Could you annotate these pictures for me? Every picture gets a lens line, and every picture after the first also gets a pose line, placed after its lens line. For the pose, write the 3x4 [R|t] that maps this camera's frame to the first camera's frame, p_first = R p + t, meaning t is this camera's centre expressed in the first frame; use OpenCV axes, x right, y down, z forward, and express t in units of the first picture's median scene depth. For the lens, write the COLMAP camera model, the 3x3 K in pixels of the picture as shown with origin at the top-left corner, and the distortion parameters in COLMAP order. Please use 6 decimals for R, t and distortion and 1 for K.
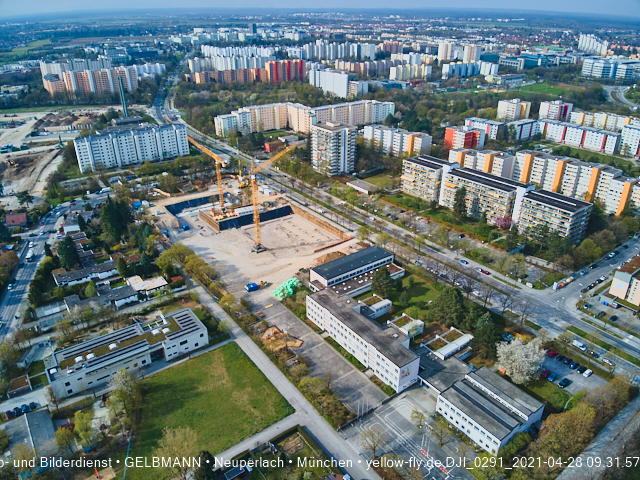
lens RADIAL K [[460.8, 0, 319.1], [0, 460.8, 239.6], [0, 0, 1]] dist [0.123844, -0.229133]
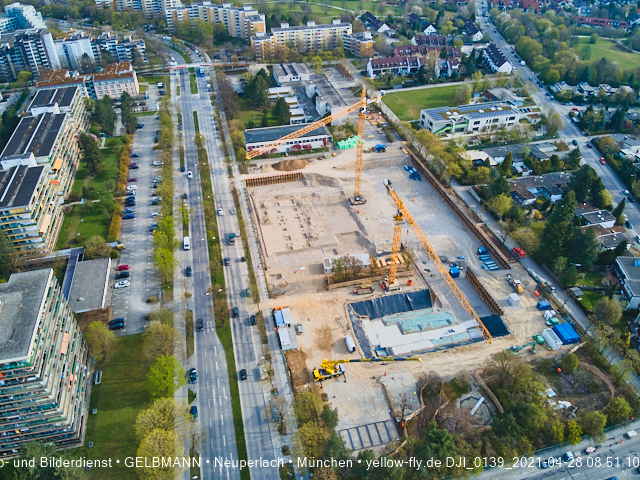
lens RADIAL K [[458.9, 0, 319.3], [0, 458.9, 240.4], [0, 0, 1]] dist [0.149631, -0.279601]
pose [[-0.926995, -0.227007, 0.298578, -0.259592], [0.172922, 0.447740, 0.877284, -0.530052], [-0.332835, 0.864868, -0.375798, 1.099192]]
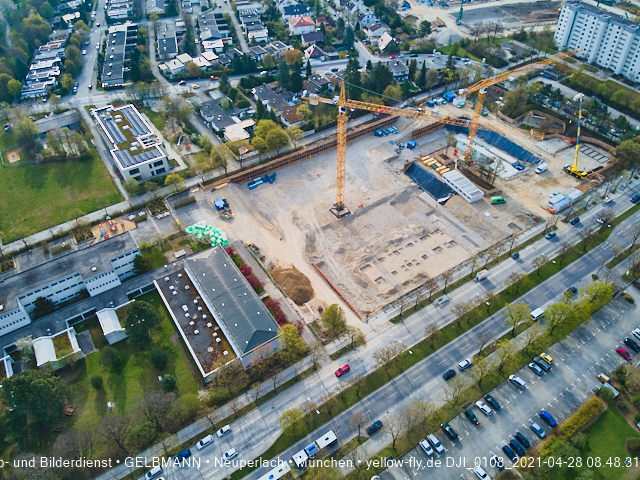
lens RADIAL K [[460.8, 0, 319.1], [0, 460.8, 239.6], [0, 0, 1]] dist [0.123844, -0.229133]
pose [[-0.052428, 0.695966, -0.716158, 0.314065], [-0.428784, 0.631983, 0.645555, -0.304463], [0.901885, 0.340922, 0.265285, 0.636244]]
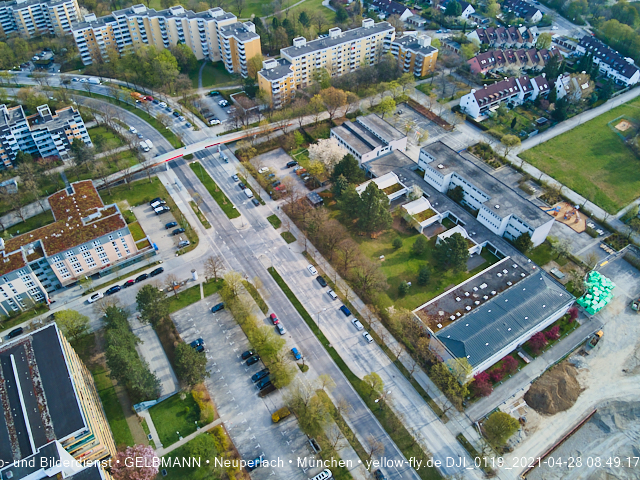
lens RADIAL K [[461.8, 0, 318.6], [0, 461.8, 238.3], [0, 0, 1]] dist [0.118852, -0.220000]
pose [[-0.998030, -0.037523, 0.050275, 0.191879], [0.035981, 0.314096, 0.948709, -0.367583], [-0.051389, 0.948649, -0.312127, 0.760642]]
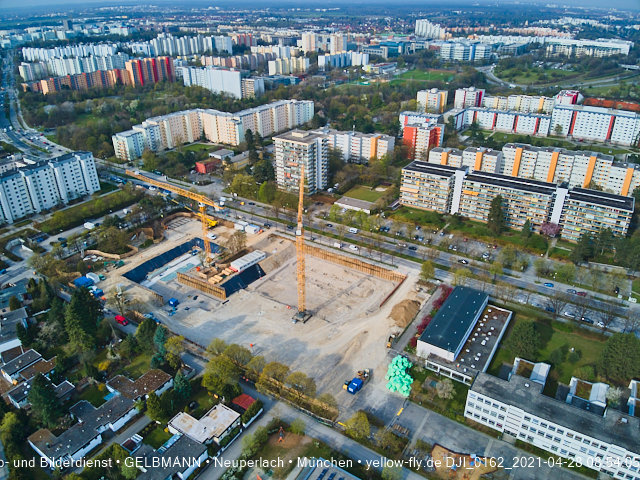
lens RADIAL K [[460.8, 0, 319.1], [0, 460.8, 239.6], [0, 0, 1]] dist [0.123844, -0.229133]
pose [[0.935588, -0.163620, 0.312896, -0.251726], [0.159197, 0.986444, 0.039820, -0.099920], [-0.315170, 0.012557, 0.948952, 0.227393]]
